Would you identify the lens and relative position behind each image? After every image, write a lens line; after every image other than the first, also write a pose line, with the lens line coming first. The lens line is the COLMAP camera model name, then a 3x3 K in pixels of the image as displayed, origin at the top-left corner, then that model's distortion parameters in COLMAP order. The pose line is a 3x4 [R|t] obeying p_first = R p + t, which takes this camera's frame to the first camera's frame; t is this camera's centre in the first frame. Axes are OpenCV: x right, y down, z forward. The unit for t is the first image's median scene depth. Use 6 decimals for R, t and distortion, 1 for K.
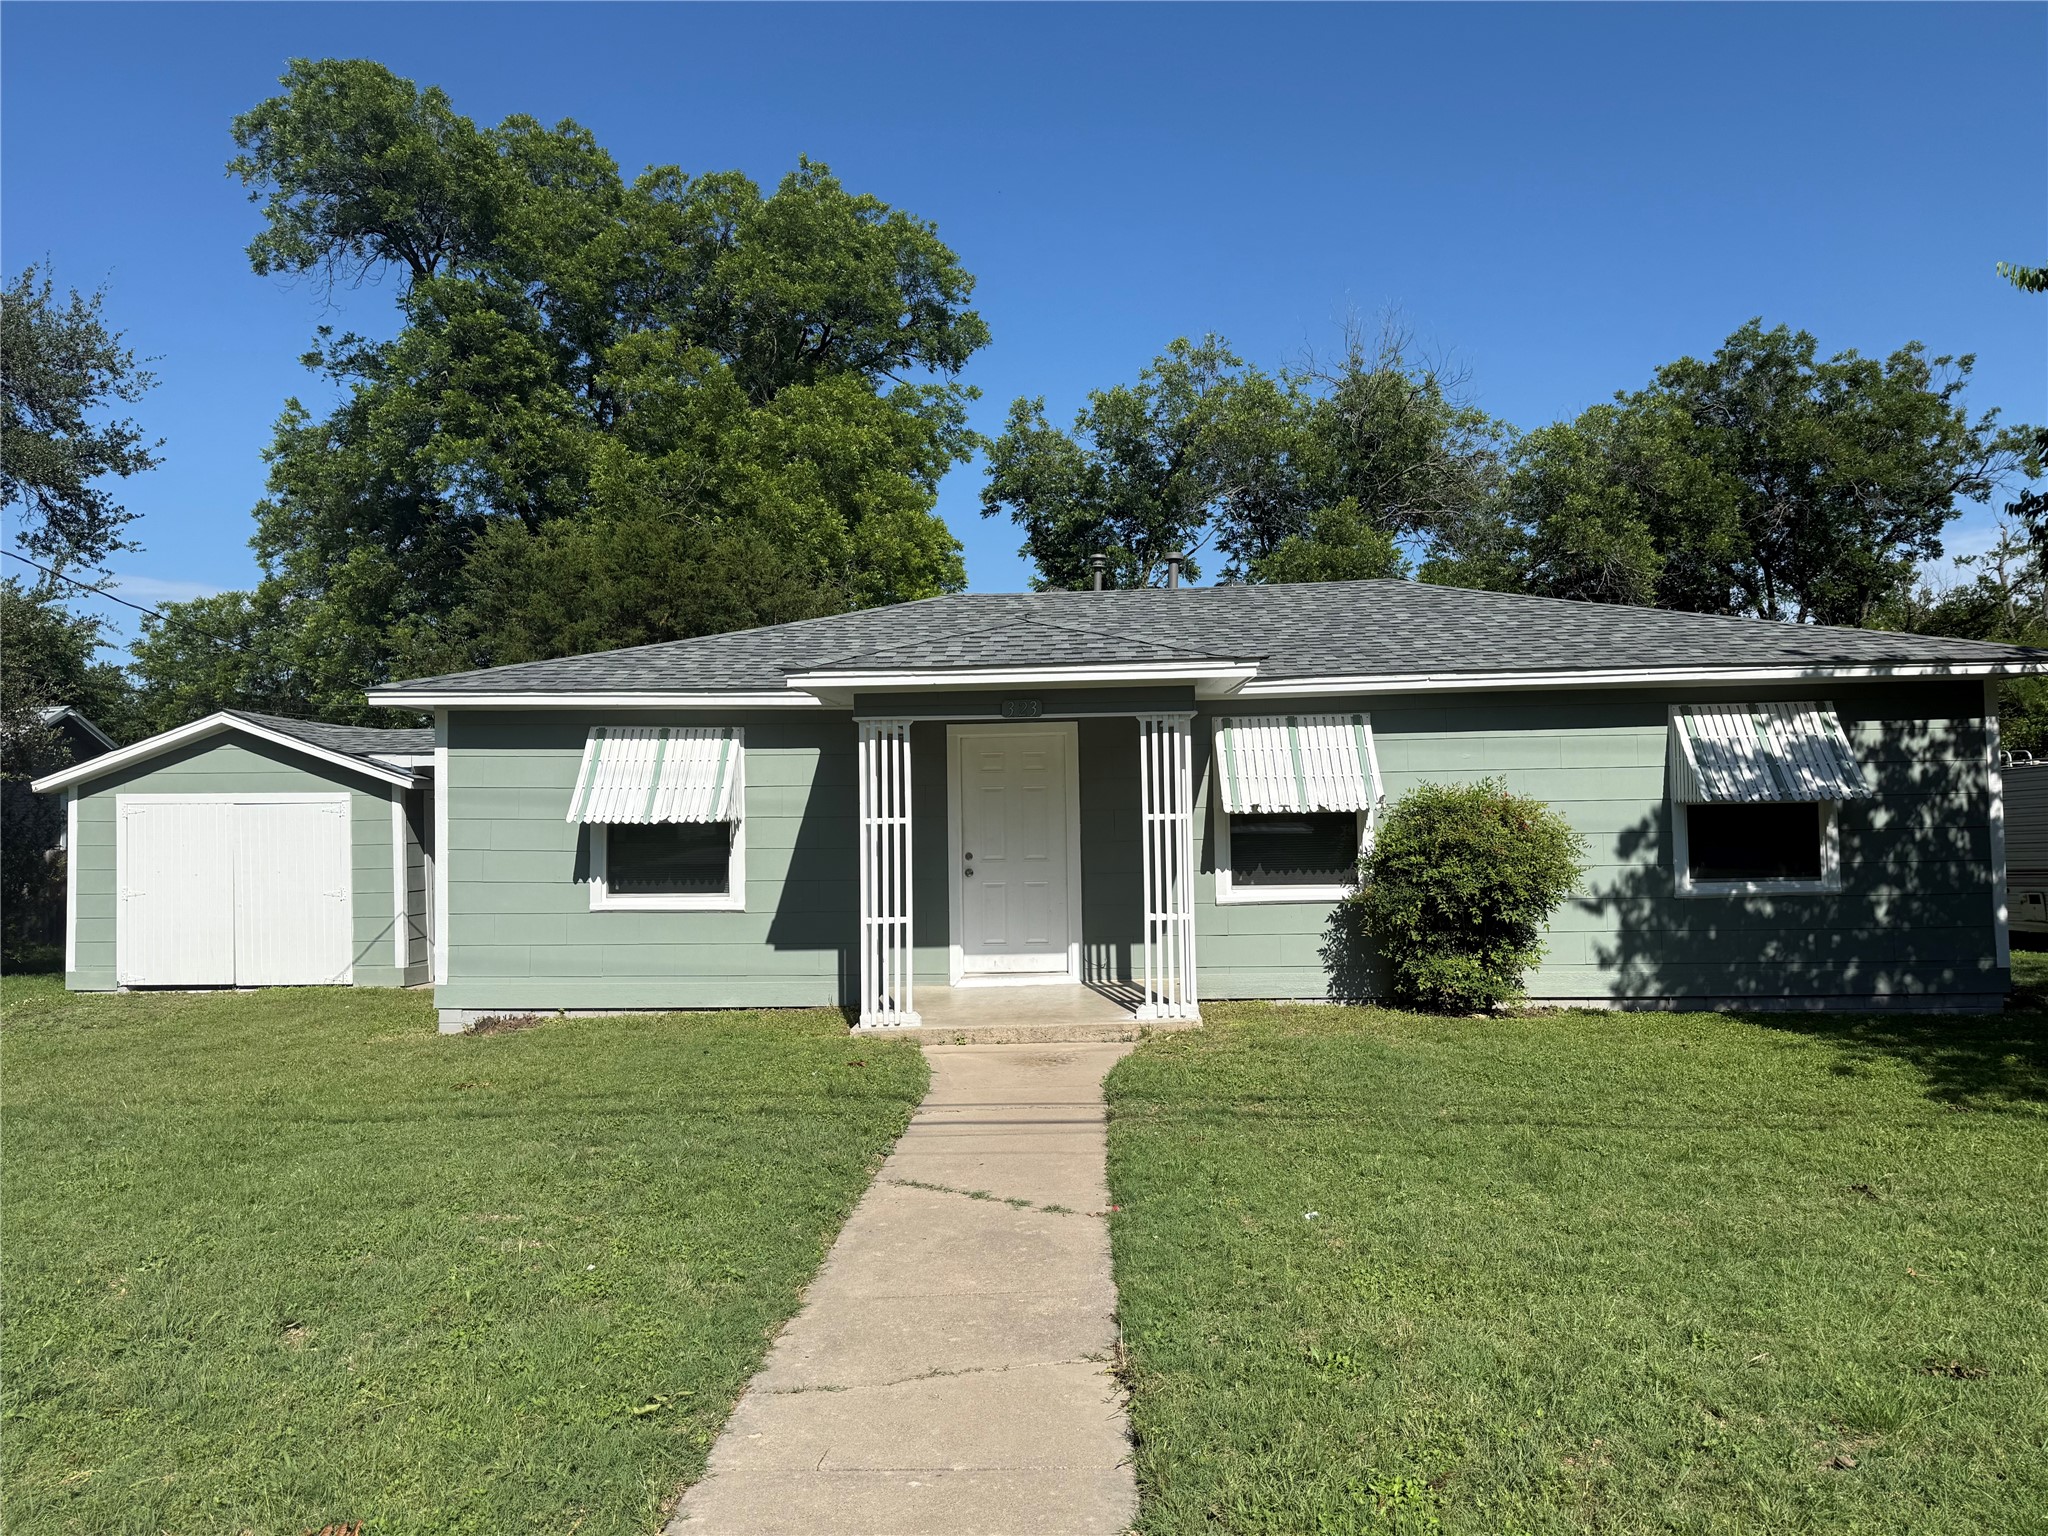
lens RADIAL K [[1433.3, 0, 1024.6], [0, 1433.3, 769.9], [0, 0, 1]] dist [0.030378, -0.026724]
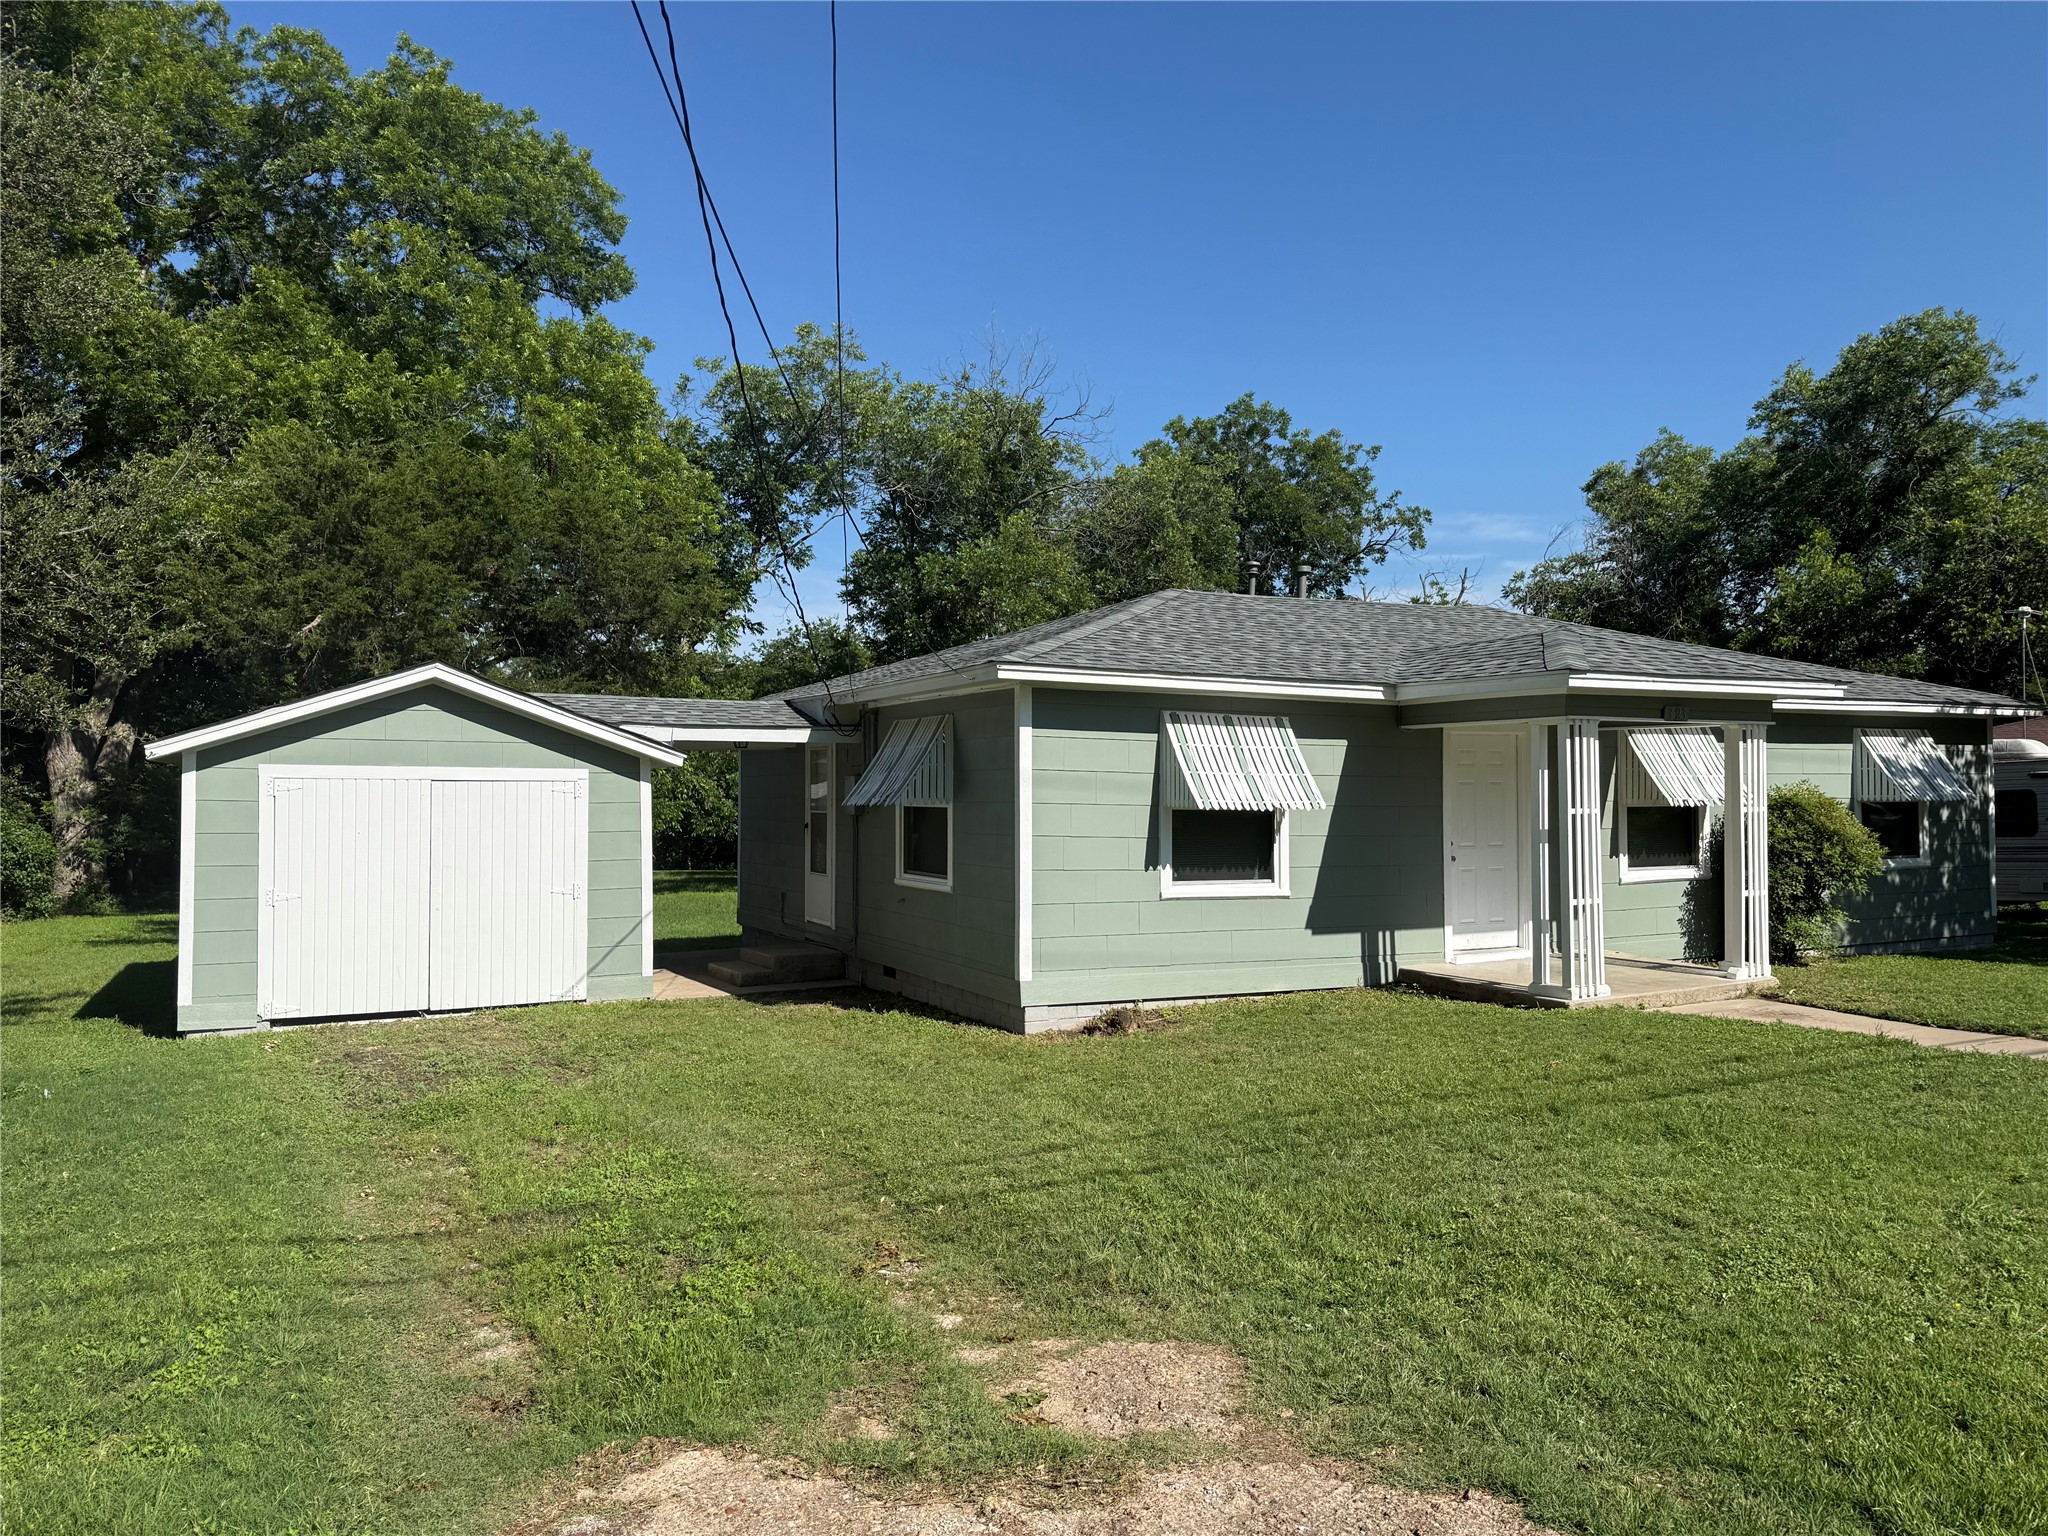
lens RADIAL K [[1433.3, 0, 1022.3], [0, 1433.3, 771.1], [0, 0, 1]] dist [0.030378, -0.026724]
pose [[0.870213, 0.021649, 0.492200, -0.862930], [-0.025366, 0.999678, 0.000877, 0.012706], [-0.492023, -0.013248, 0.870482, 0.206417]]
